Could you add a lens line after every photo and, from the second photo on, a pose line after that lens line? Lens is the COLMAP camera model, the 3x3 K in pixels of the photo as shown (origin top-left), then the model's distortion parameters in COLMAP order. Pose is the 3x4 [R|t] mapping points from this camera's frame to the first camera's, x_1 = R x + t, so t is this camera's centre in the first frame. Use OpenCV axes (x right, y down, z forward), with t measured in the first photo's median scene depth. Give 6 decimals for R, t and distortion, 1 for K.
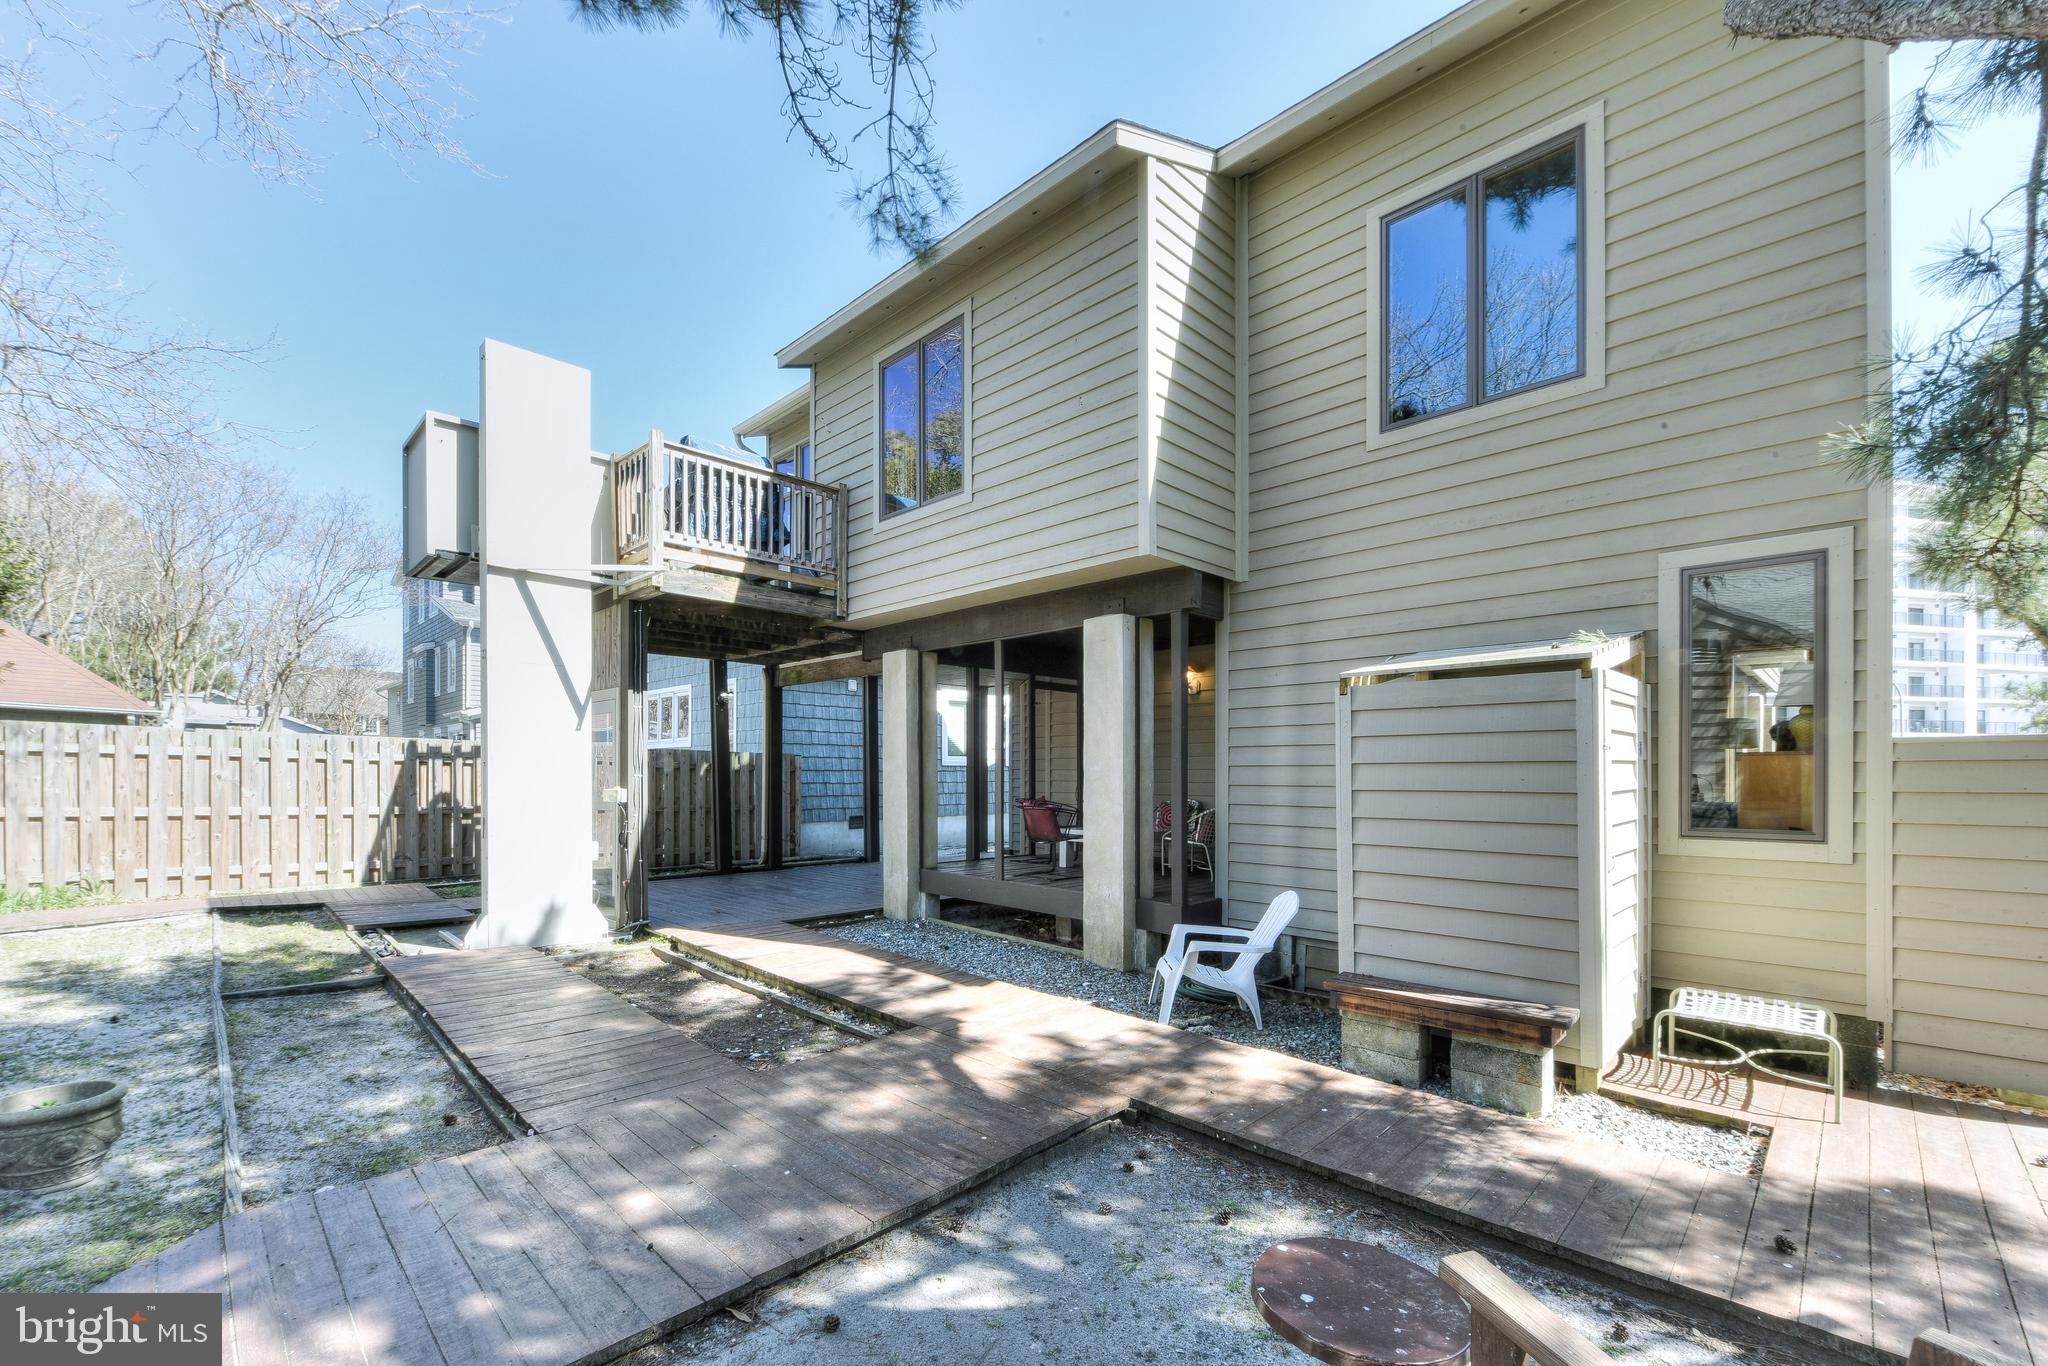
lens RADIAL K [[828.0, 0, 1020.7], [0, 828.0, 773.5], [0, 0, 1]] dist [-0.000243, -0.000050]
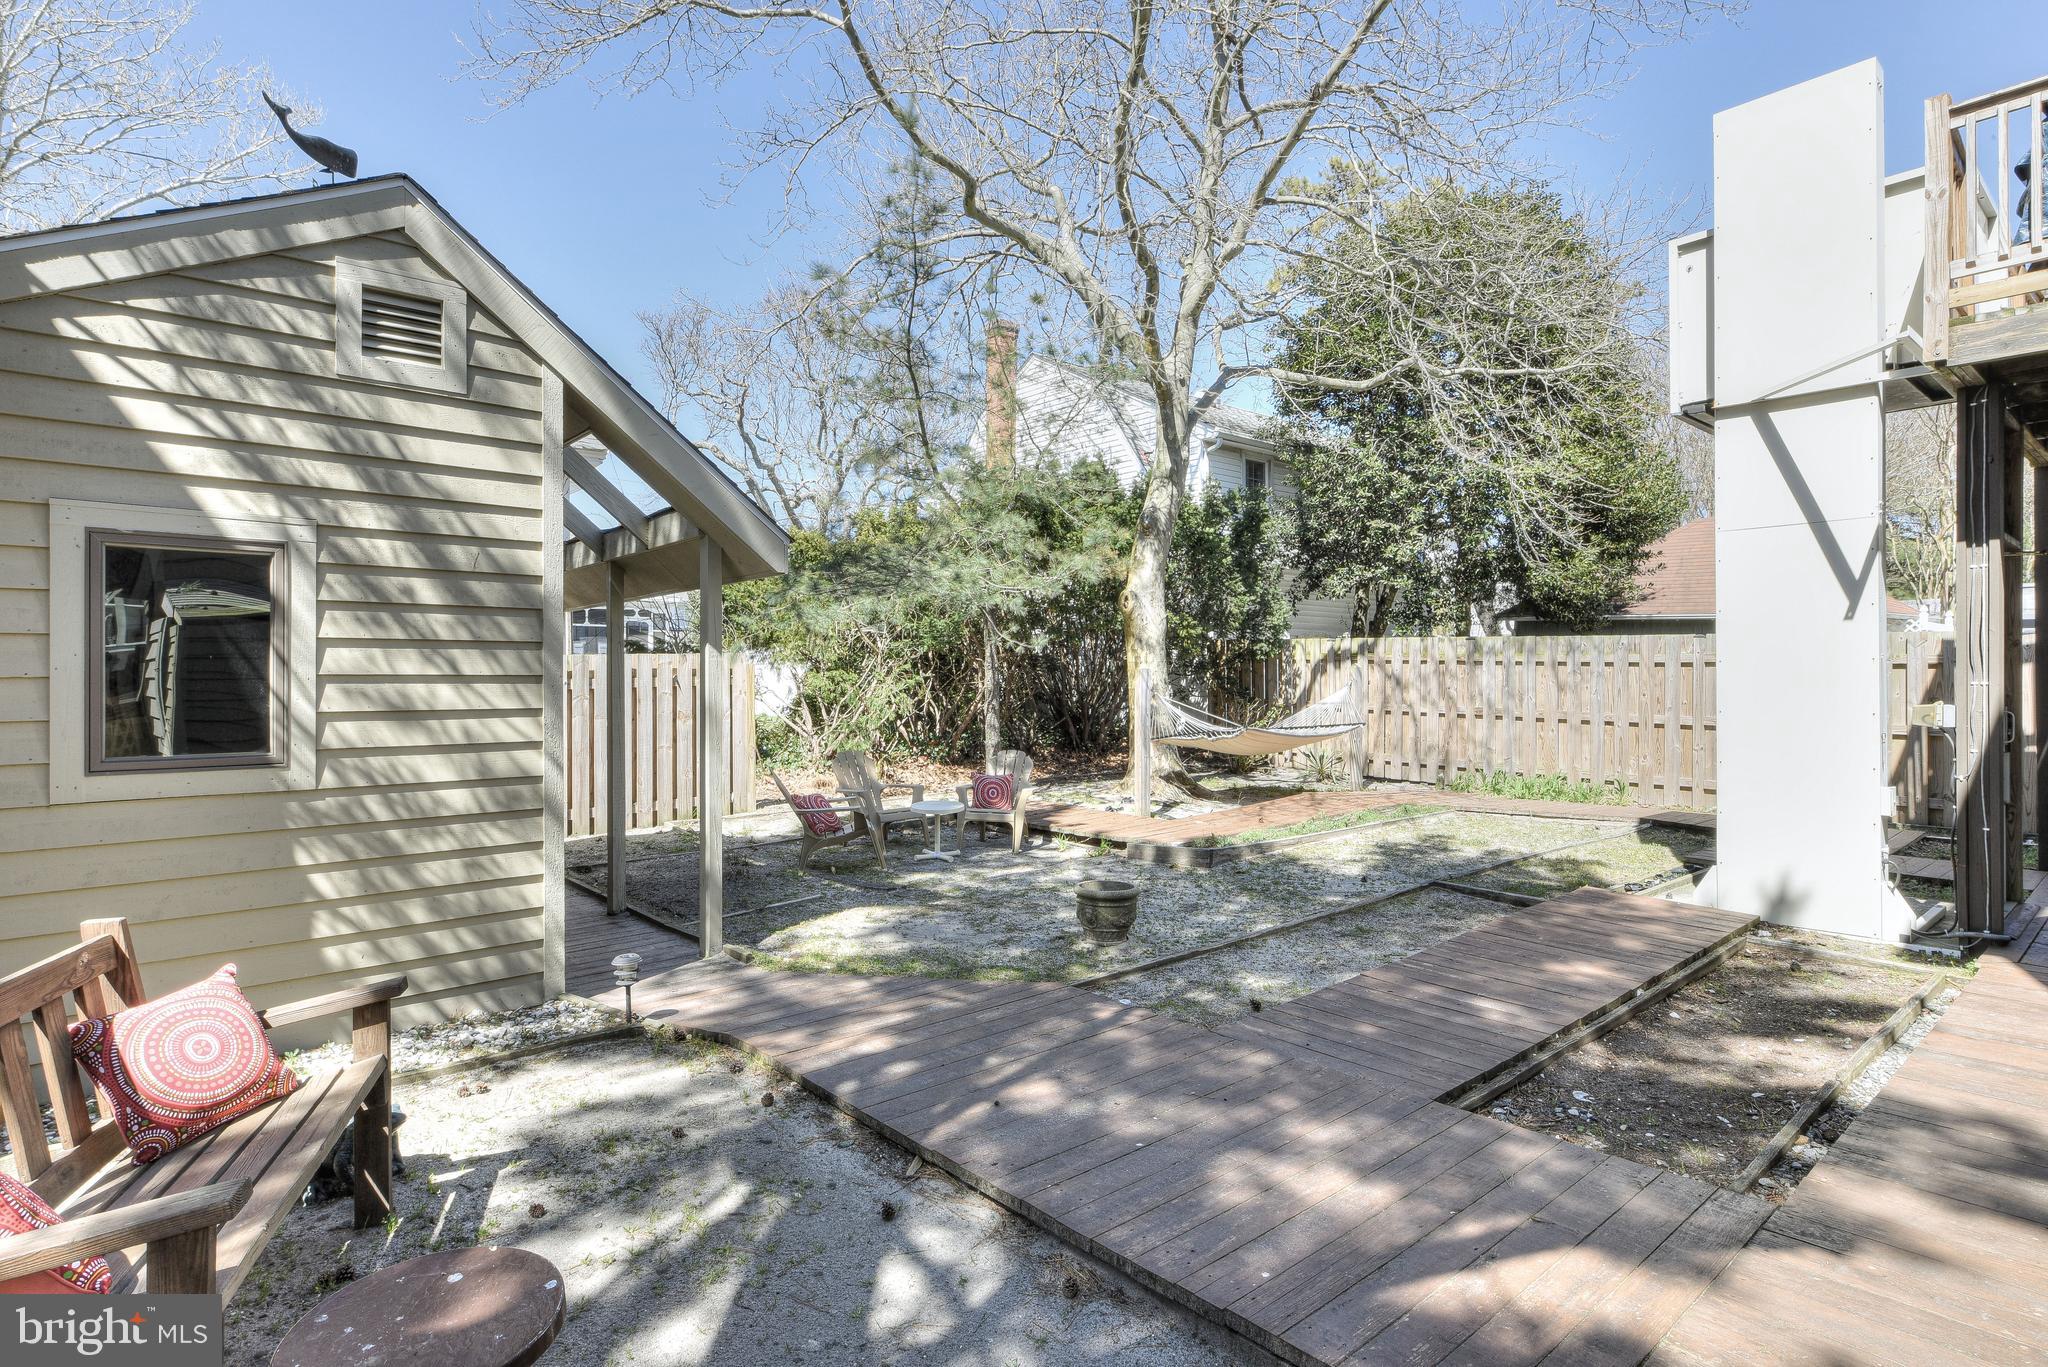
lens RADIAL K [[1043.0, 0, 1024.0], [0, 1043.0, 683.5], [0, 0, 1]] dist [-0.000530, -0.000136]
pose [[-0.098294, -0.005636, -0.995141, 0.340418], [0.021828, 0.999731, -0.007818, -0.005672], [0.994918, -0.022491, -0.098144, 0.414433]]
